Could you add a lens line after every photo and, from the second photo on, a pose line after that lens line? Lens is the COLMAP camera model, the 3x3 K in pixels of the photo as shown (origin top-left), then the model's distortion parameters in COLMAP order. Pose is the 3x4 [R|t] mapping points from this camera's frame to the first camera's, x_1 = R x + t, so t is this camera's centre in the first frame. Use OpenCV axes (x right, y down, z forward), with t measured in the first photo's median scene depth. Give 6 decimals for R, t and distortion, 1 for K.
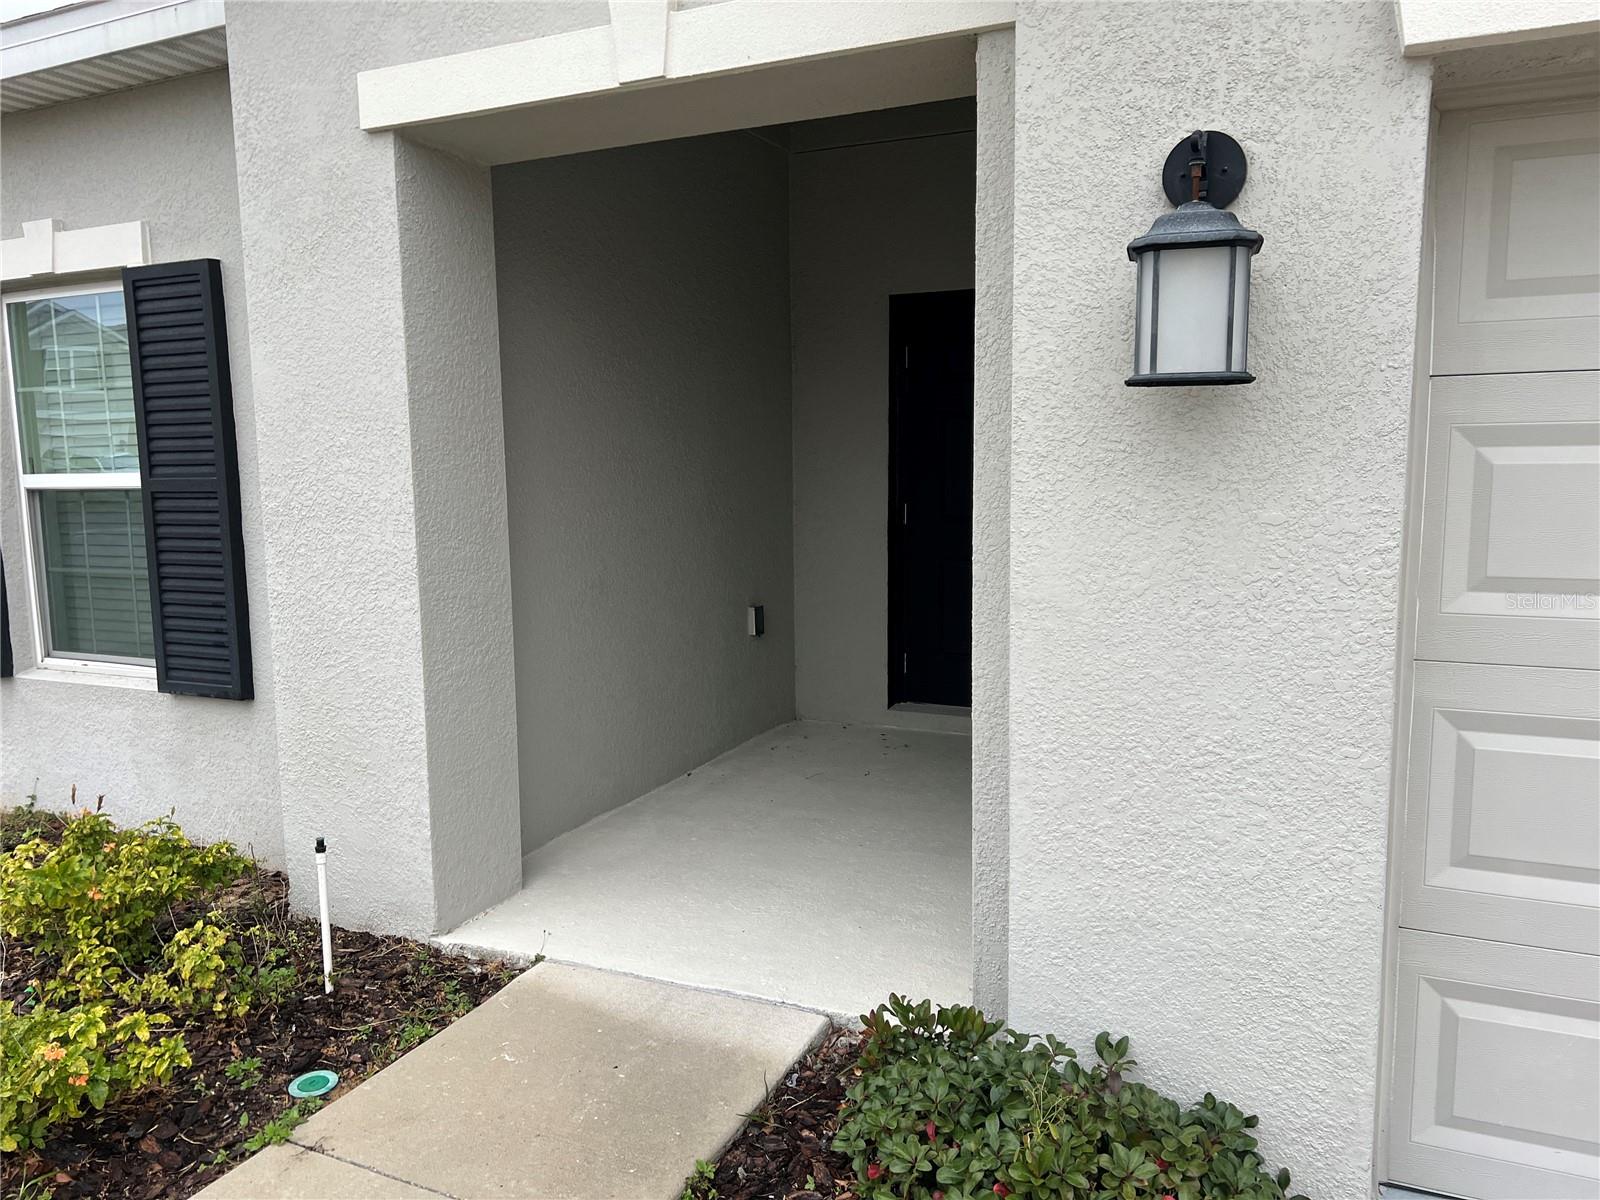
lens RADIAL K [[1154.3, 0, 800.0], [0, 1154.3, 600.0], [0, 0, 1]] dist [-0.001592, -0.009973]
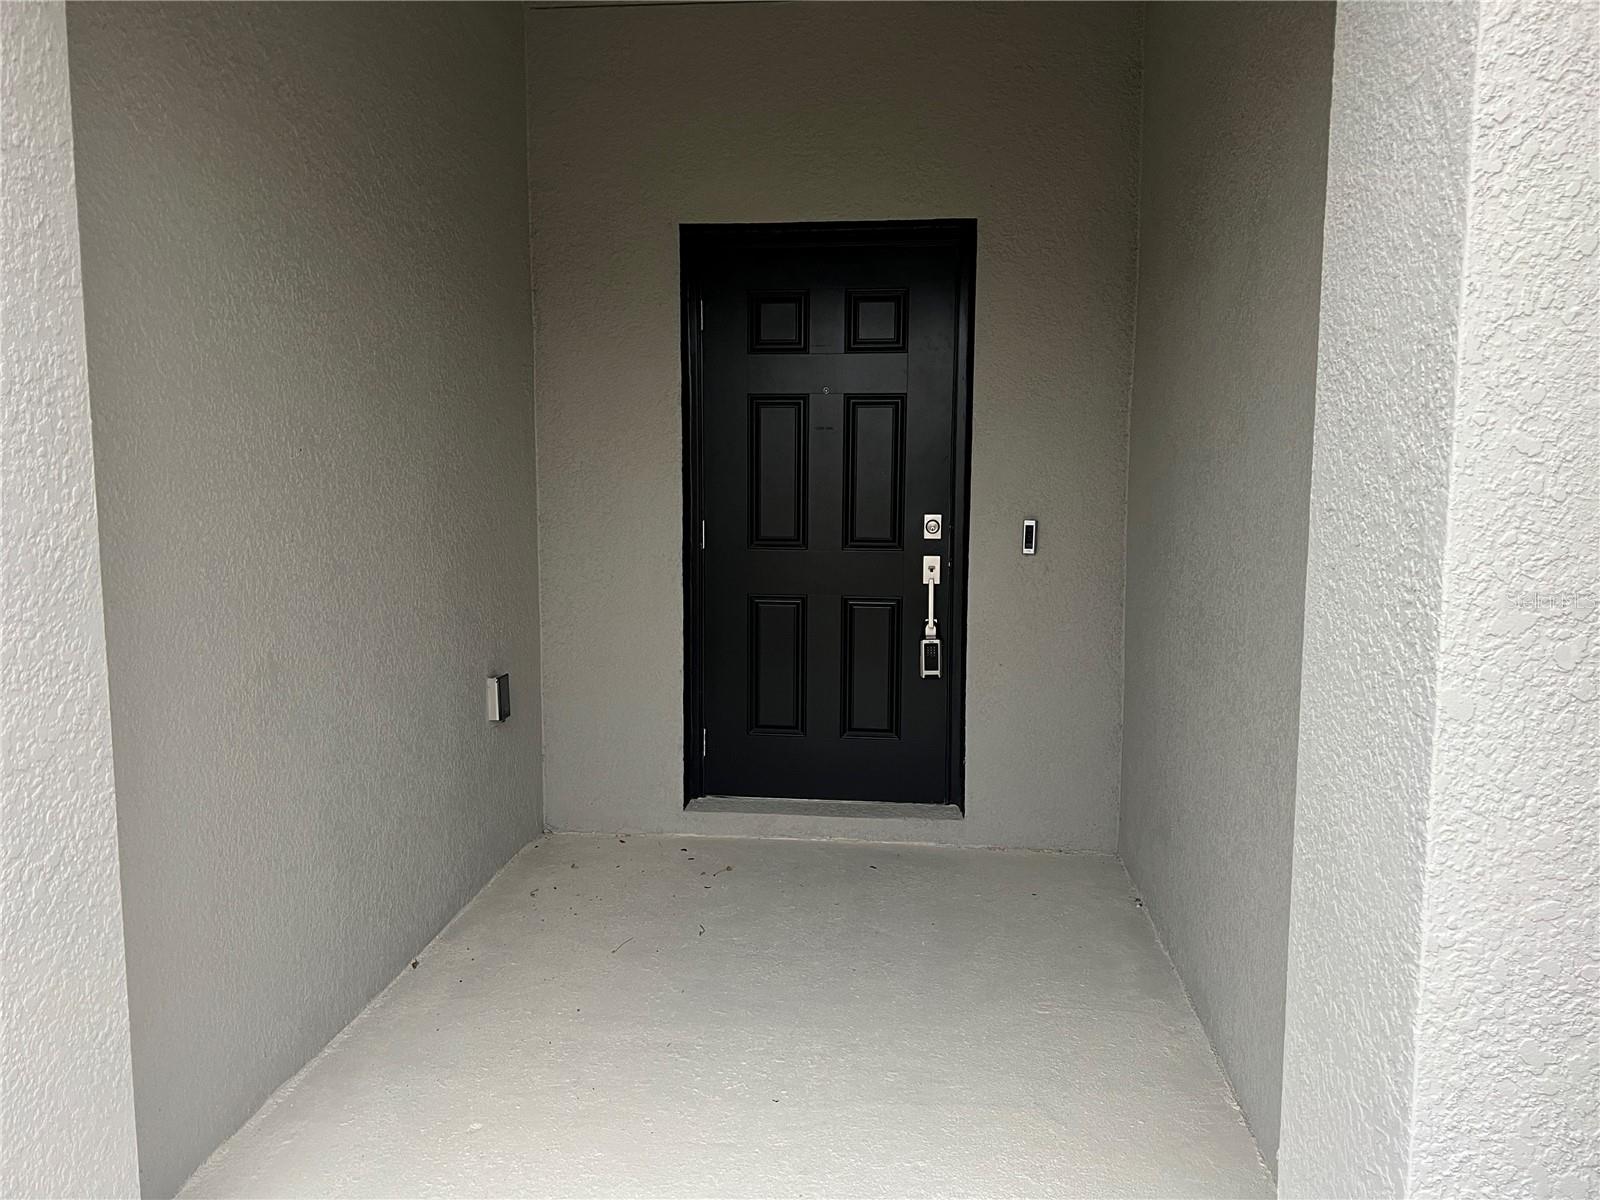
lens RADIAL K [[1154.3, 0, 800.0], [0, 1154.3, 600.0], [0, 0, 1]] dist [-0.001592, -0.009973]
pose [[0.938533, -0.016502, 0.344794, -0.111063], [0.018316, 0.999830, -0.002005, -0.035883], [-0.344703, 0.008197, 0.938676, 0.353081]]
